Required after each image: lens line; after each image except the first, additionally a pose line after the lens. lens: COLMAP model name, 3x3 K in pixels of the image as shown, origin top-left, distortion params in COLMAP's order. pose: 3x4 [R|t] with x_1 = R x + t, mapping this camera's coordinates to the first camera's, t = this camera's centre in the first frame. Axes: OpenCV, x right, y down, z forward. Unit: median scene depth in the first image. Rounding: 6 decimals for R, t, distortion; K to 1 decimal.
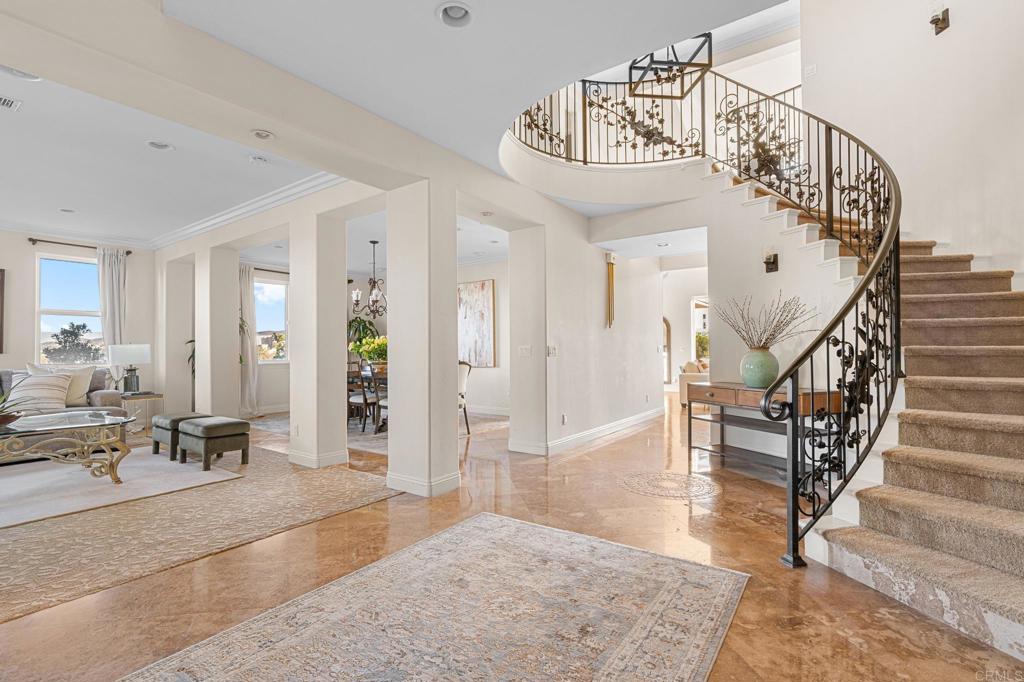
lens RADIAL K [[473.4, 0, 512.5], [0, 473.4, 344.0], [0, 0, 1]] dist [-0.001925, 0.000632]
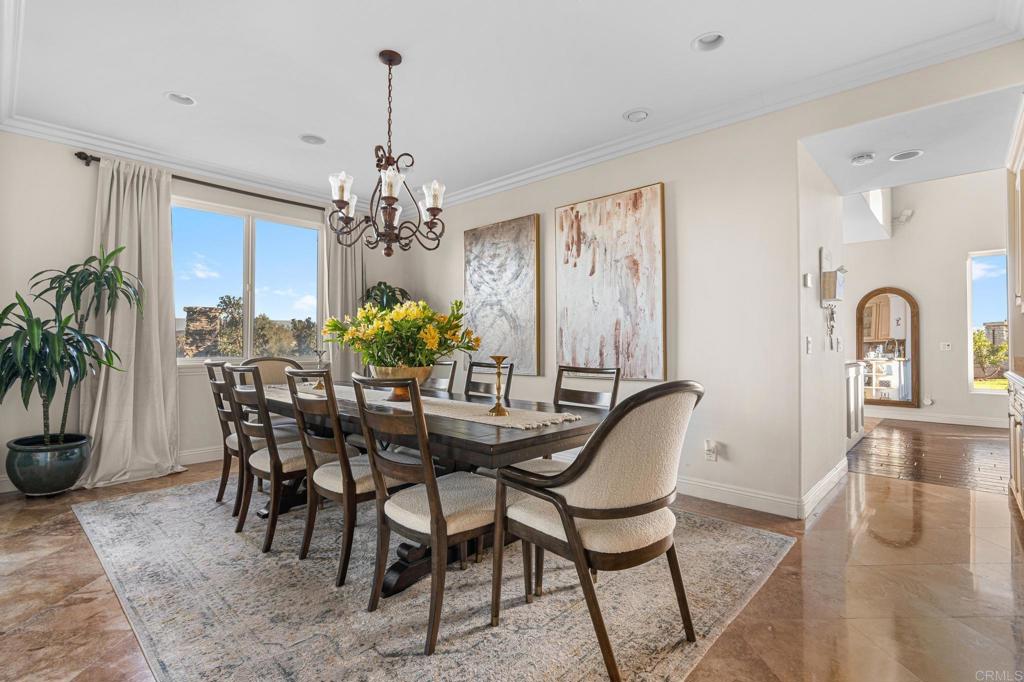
lens RADIAL K [[473.4, 0, 510.7], [0, 473.4, 341.5], [0, 0, 1]] dist [-0.001925, 0.000632]
pose [[0.992739, 0.010716, -0.119811, -0.126647], [-0.010280, 0.999938, 0.004252, 0.010812], [0.119850, -0.002990, 0.992788, 0.543472]]
